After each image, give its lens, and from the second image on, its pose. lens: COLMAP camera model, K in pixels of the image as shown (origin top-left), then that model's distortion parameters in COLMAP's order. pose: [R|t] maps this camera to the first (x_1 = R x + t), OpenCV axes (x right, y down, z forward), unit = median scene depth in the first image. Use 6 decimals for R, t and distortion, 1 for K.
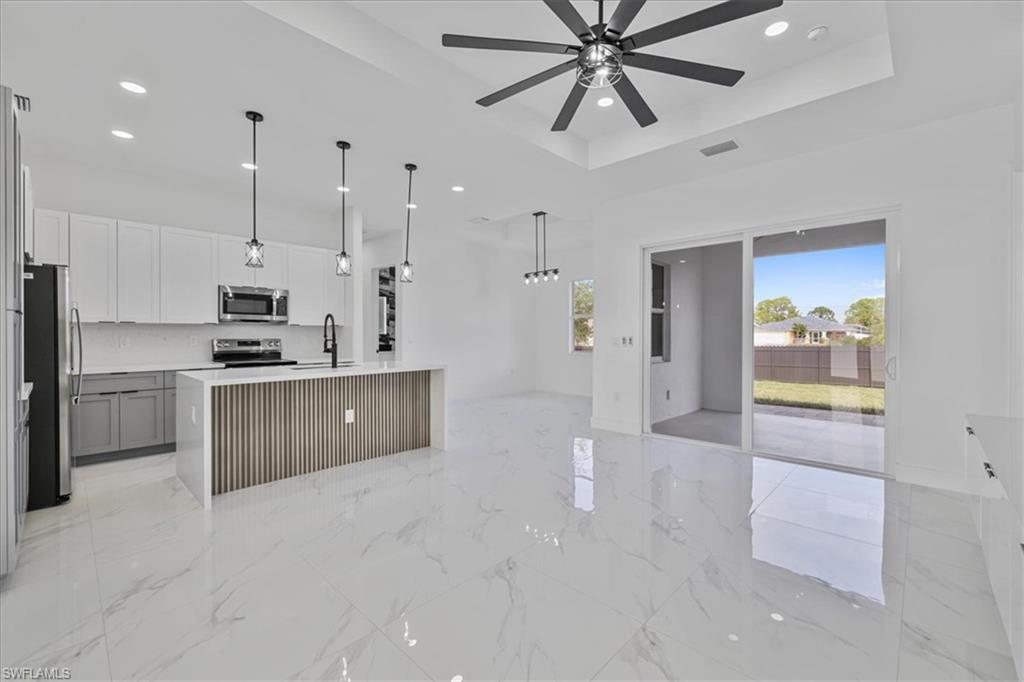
lens RADIAL K [[431.8, 0, 516.6], [0, 431.8, 338.8], [0, 0, 1]] dist [-0.000058, -0.000057]
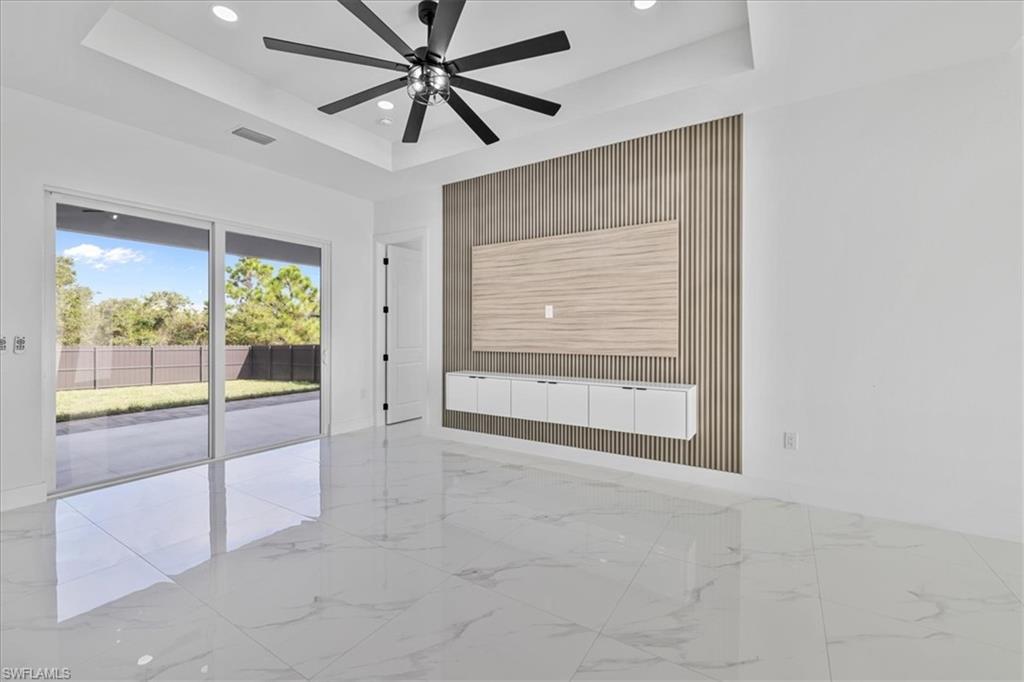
lens RADIAL K [[431.8, 0, 513.2], [0, 431.8, 334.2], [0, 0, 1]] dist [-0.000058, -0.000057]
pose [[-0.204281, -0.005465, 0.978897, -0.505633], [0.005966, 0.999959, 0.006828, -0.009726], [-0.978894, 0.007235, -0.204240, 0.563918]]
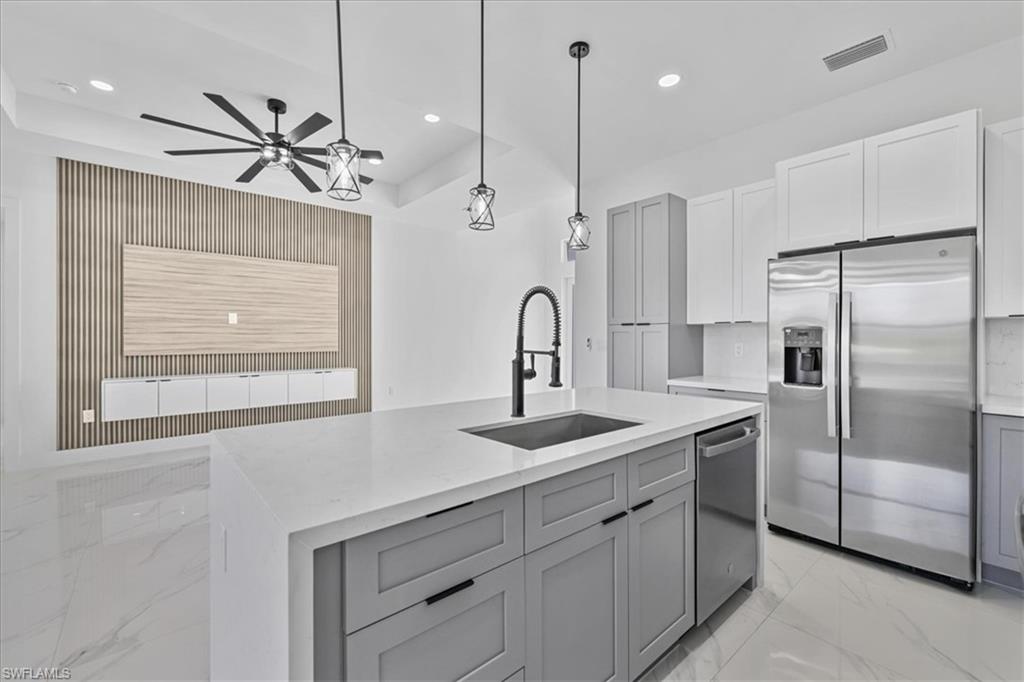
lens RADIAL K [[431.8, 0, 515.8], [0, 431.8, 339.6], [0, 0, 1]] dist [-0.000058, -0.000057]
pose [[-0.995846, -0.002162, 0.091033, -0.428453], [-0.000851, 0.999896, 0.014431, -0.014046], [-0.091054, 0.014294, -0.995743, 1.342226]]
